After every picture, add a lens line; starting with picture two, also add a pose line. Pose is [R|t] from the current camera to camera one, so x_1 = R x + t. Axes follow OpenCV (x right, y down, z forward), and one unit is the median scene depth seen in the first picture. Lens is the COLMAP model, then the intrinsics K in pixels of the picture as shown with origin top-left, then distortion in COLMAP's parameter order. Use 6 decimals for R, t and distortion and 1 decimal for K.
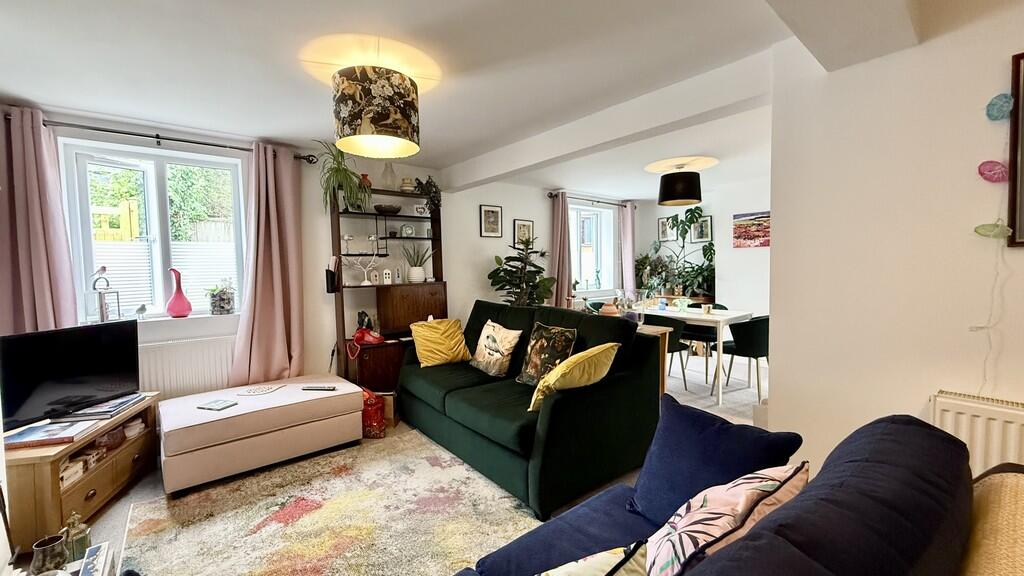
lens RADIAL K [[402.4, 0, 509.9], [0, 402.4, 288.7], [0, 0, 1]] dist [-0.003200, -0.000267]
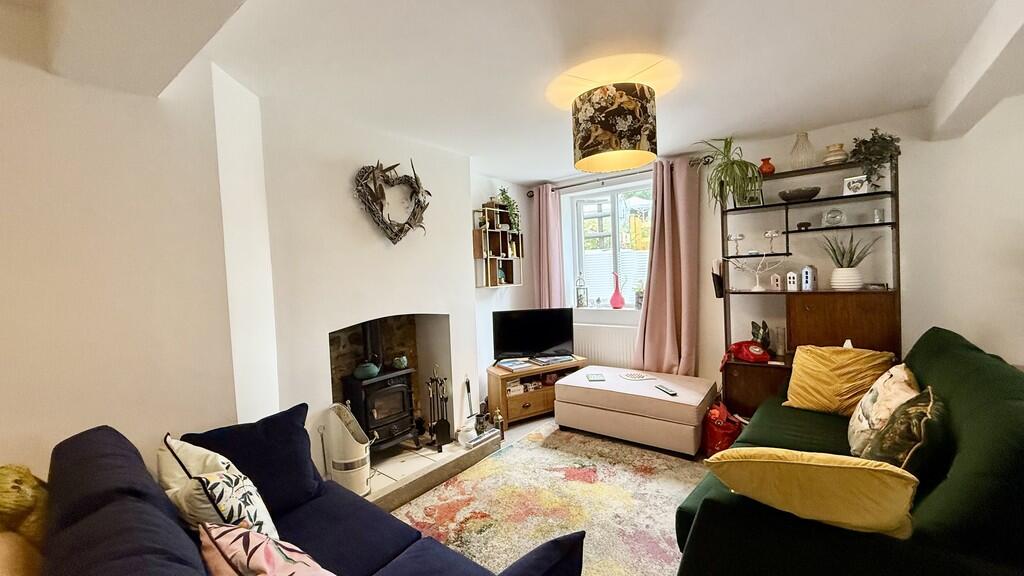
lens RADIAL K [[402.4, 0, 509.0], [0, 402.4, 288.6], [0, 0, 1]] dist [-0.003200, -0.000267]
pose [[0.218029, 0.048349, -0.974744, 0.339012], [-0.017577, 0.998805, 0.045611, -0.041569], [0.975784, 0.007189, 0.218619, 0.287536]]
